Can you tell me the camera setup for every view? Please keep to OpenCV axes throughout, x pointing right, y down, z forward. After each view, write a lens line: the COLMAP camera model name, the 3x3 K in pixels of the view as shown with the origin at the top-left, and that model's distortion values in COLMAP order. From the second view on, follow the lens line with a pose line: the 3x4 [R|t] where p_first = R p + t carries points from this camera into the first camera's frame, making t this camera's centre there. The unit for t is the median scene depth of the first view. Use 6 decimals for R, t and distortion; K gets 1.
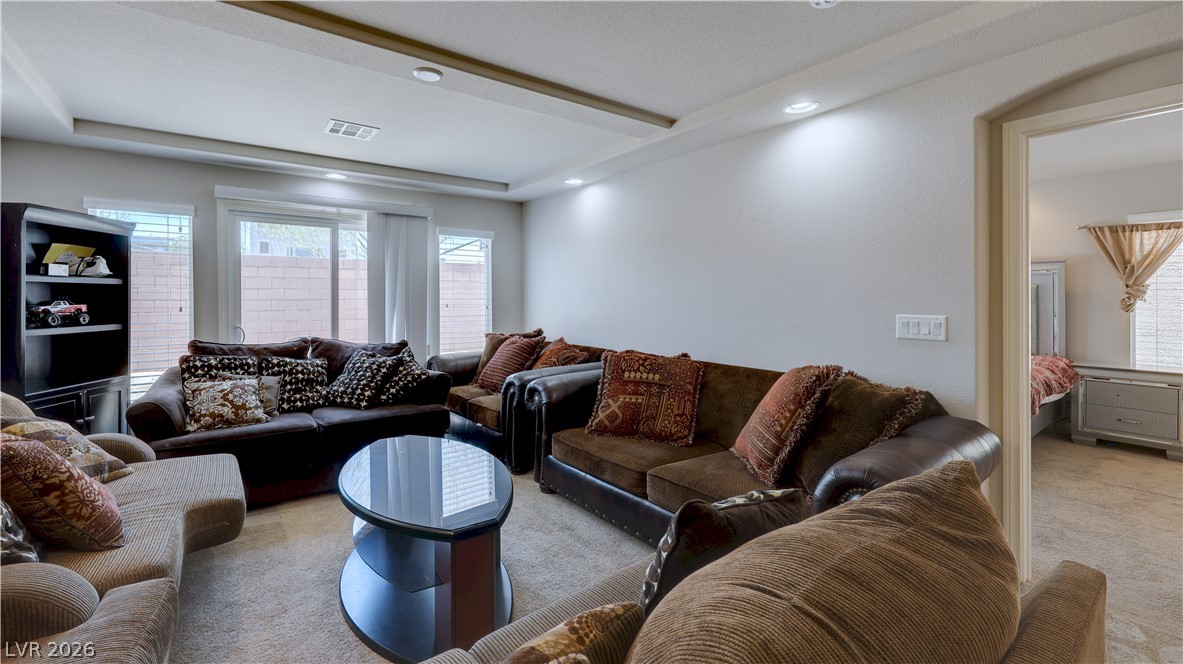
lens RADIAL K [[488.2, 0, 591.3], [0, 488.2, 297.6], [0, 0, 1]] dist [-0.032096, -0.000087]
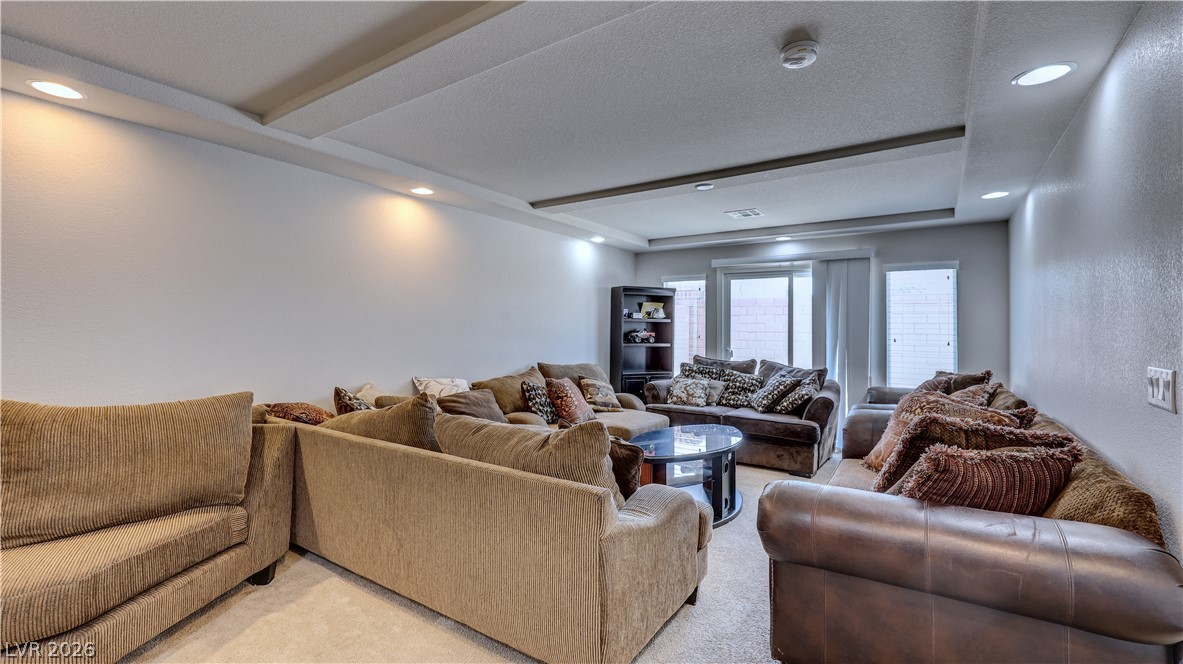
lens RADIAL K [[501.2, 0, 595.3], [0, 501.2, 327.1], [0, 0, 1]] dist [-0.001382, -0.000049]
pose [[0.313593, 0.003382, -0.949552, 0.739710], [-0.013863, 0.999903, -0.001017, -0.003105], [0.949456, 0.013483, 0.313609, 0.112633]]
